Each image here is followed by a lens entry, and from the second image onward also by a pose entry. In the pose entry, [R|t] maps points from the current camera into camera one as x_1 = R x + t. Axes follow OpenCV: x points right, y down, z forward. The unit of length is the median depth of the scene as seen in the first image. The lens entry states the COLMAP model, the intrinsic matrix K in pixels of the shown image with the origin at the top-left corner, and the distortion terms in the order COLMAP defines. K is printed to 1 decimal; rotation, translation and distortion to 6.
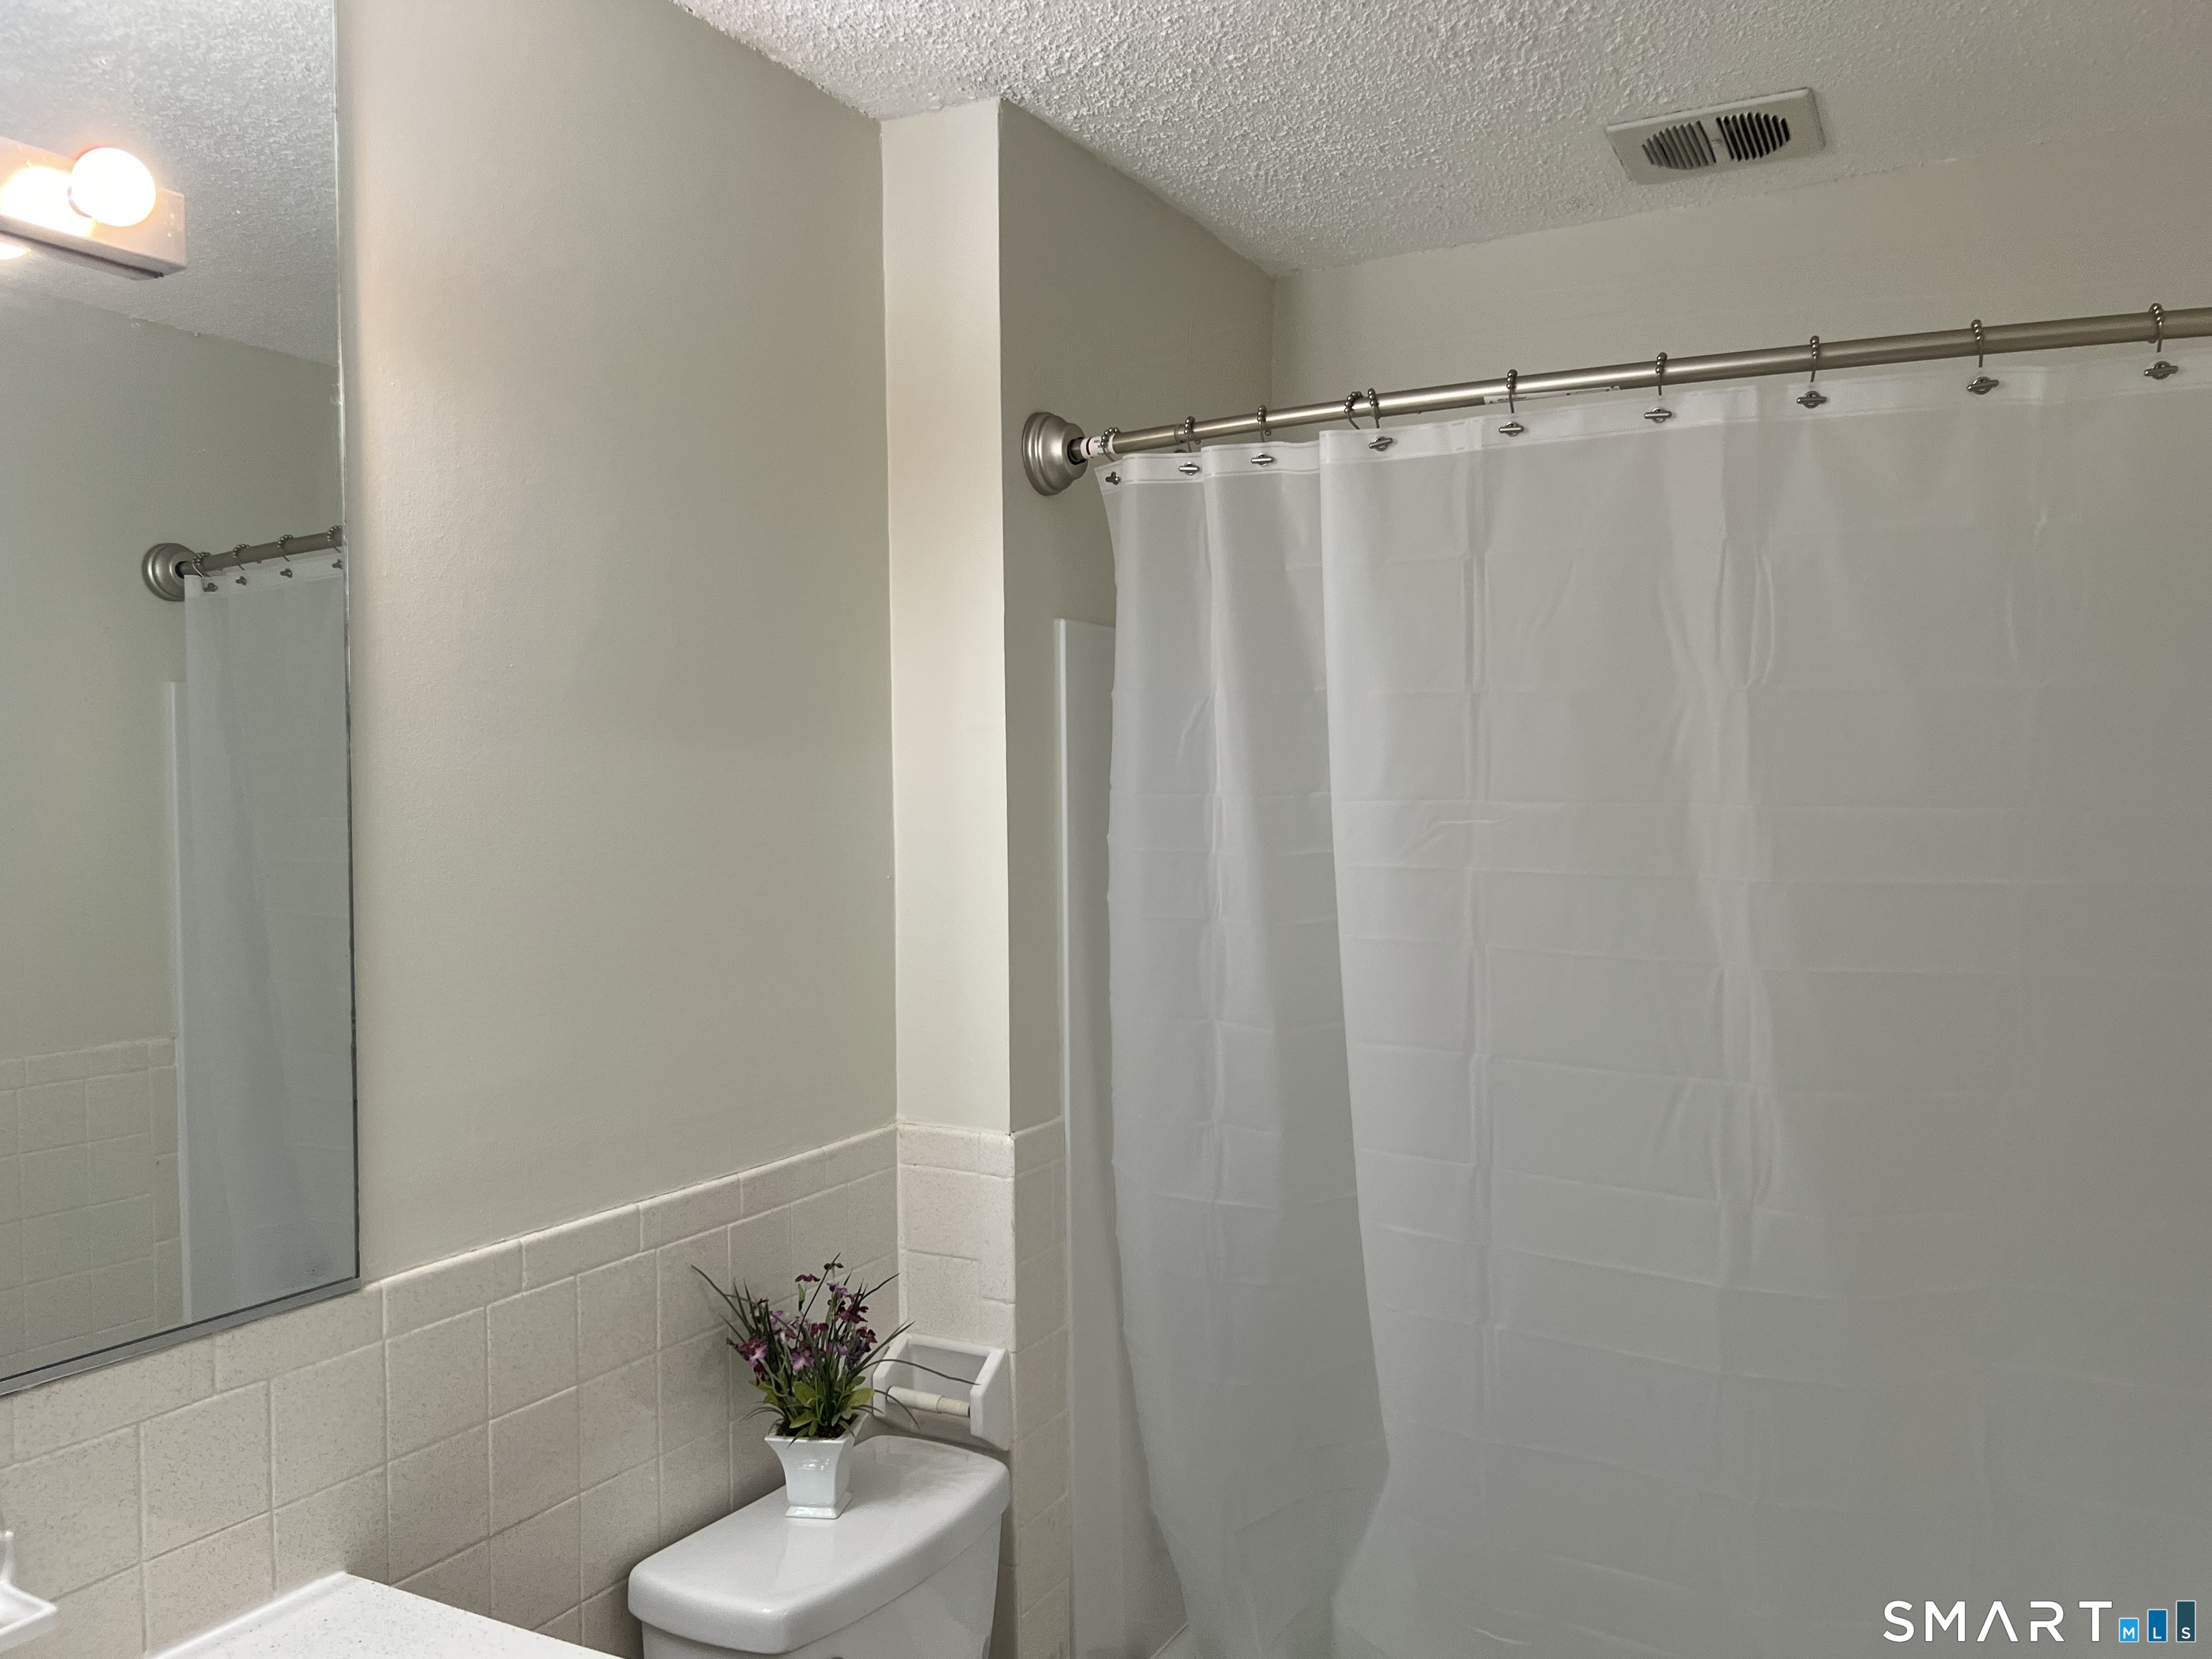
lens RADIAL K [[1664.4, 0, 1106.0], [0, 1664.4, 829.5], [0, 0, 1]] dist [0.068910, -0.075965]
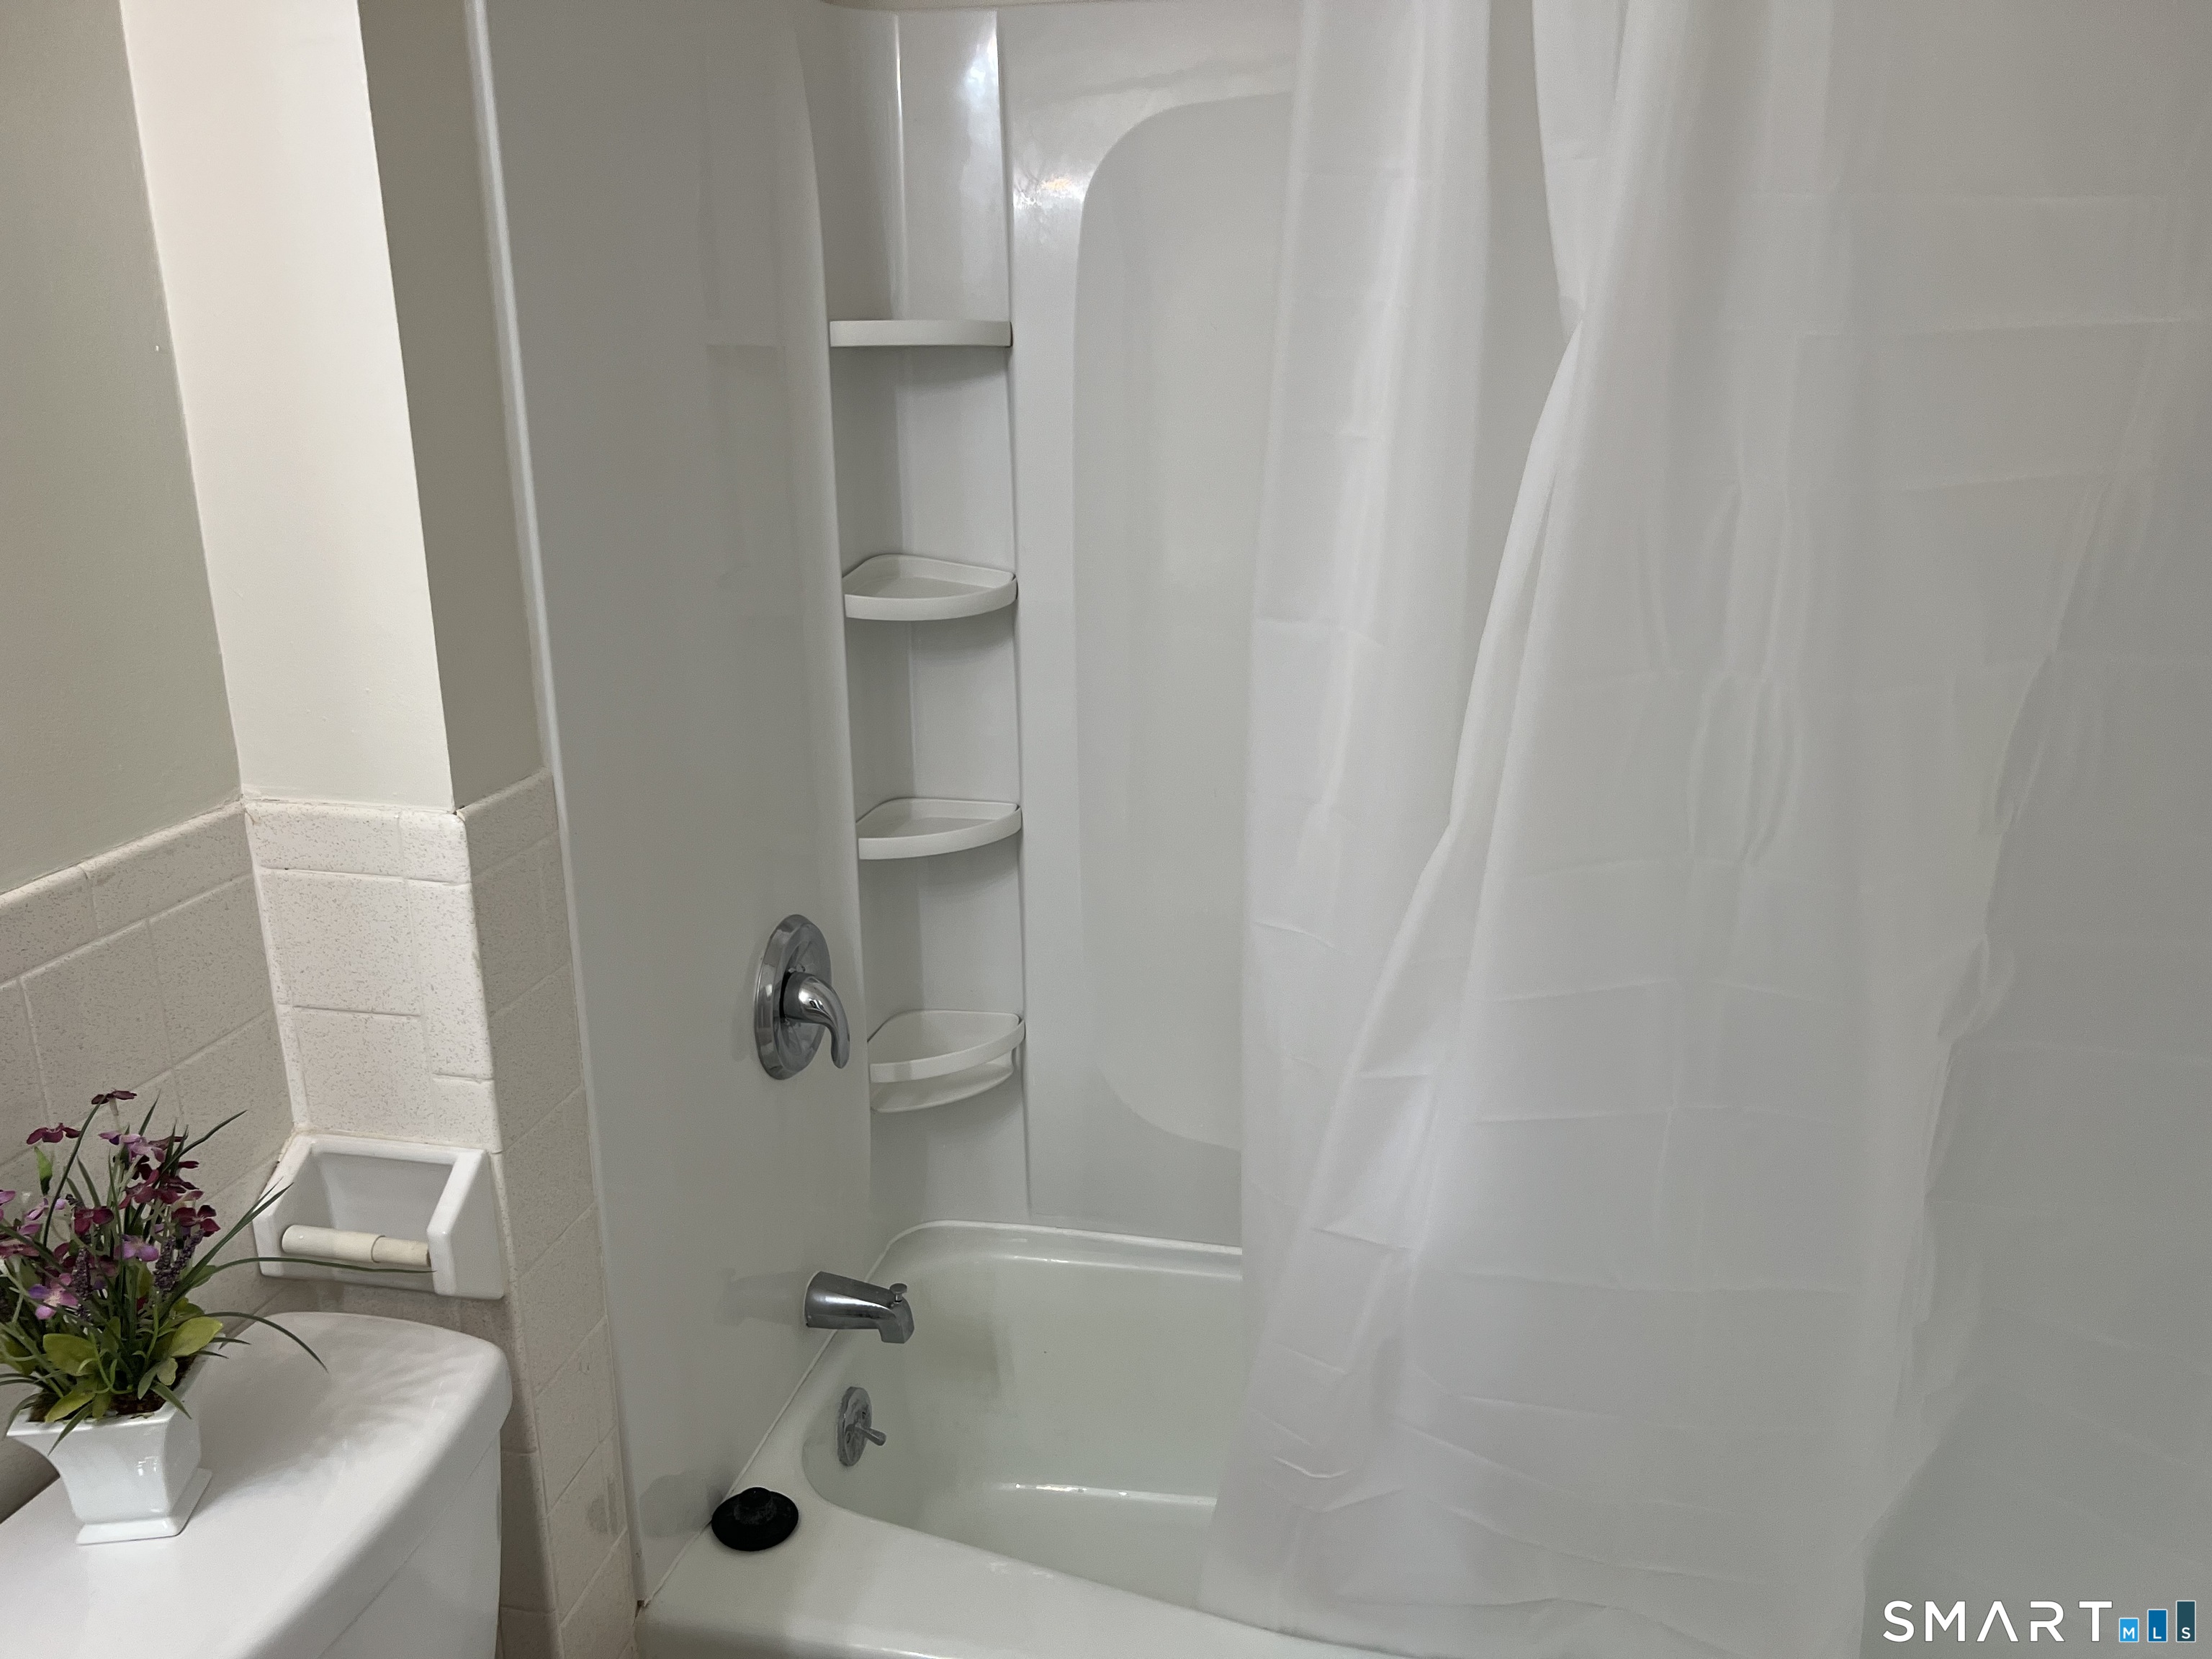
lens RADIAL K [[1580.8, 0, 1106.0], [0, 1580.8, 829.5], [0, 0, 1]] dist [-0.003413, -0.006822]
pose [[0.950768, -0.076445, 0.300327, -0.008874], [-0.005855, 0.964495, 0.264036, 0.048046], [-0.309849, -0.252795, 0.916563, 0.478316]]
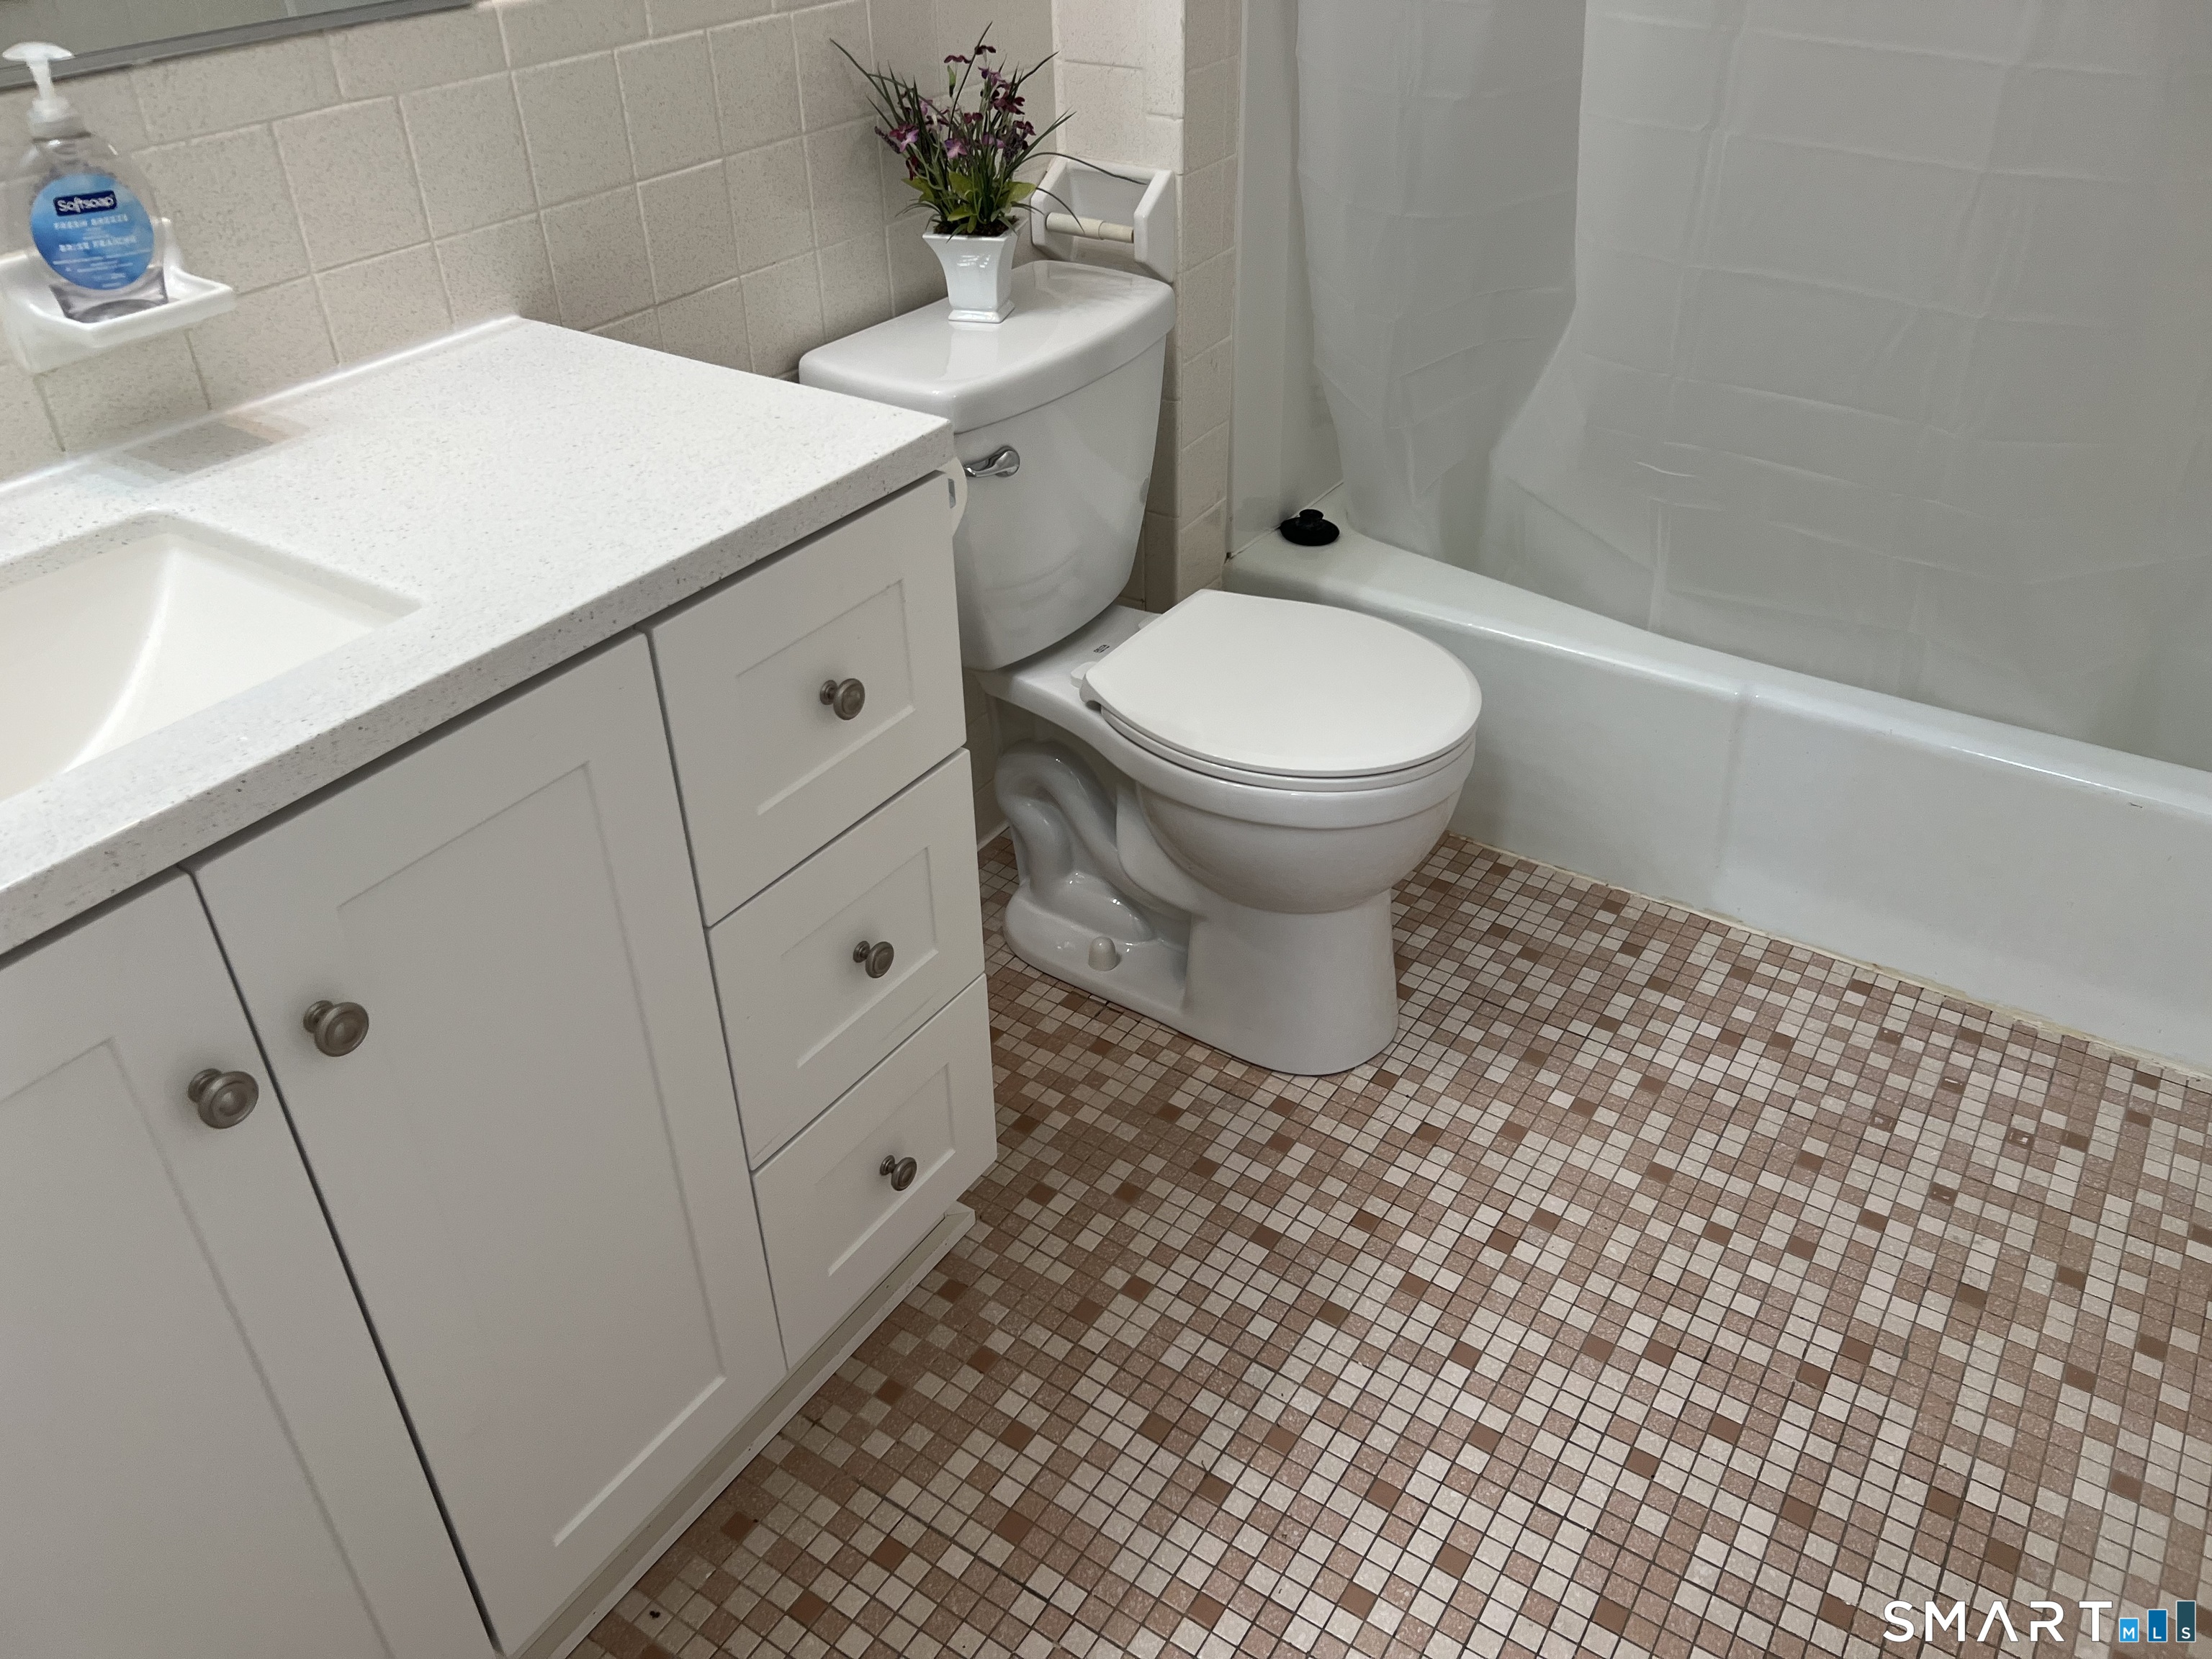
lens RADIAL K [[1664.4, 0, 1106.0], [0, 1664.4, 829.5], [0, 0, 1]] dist [0.068910, -0.075965]
pose [[0.996253, 0.046521, -0.072915, -0.012758], [0.000912, 0.837334, 0.546691, 0.119480], [0.086487, -0.544709, 0.834153, 0.024507]]
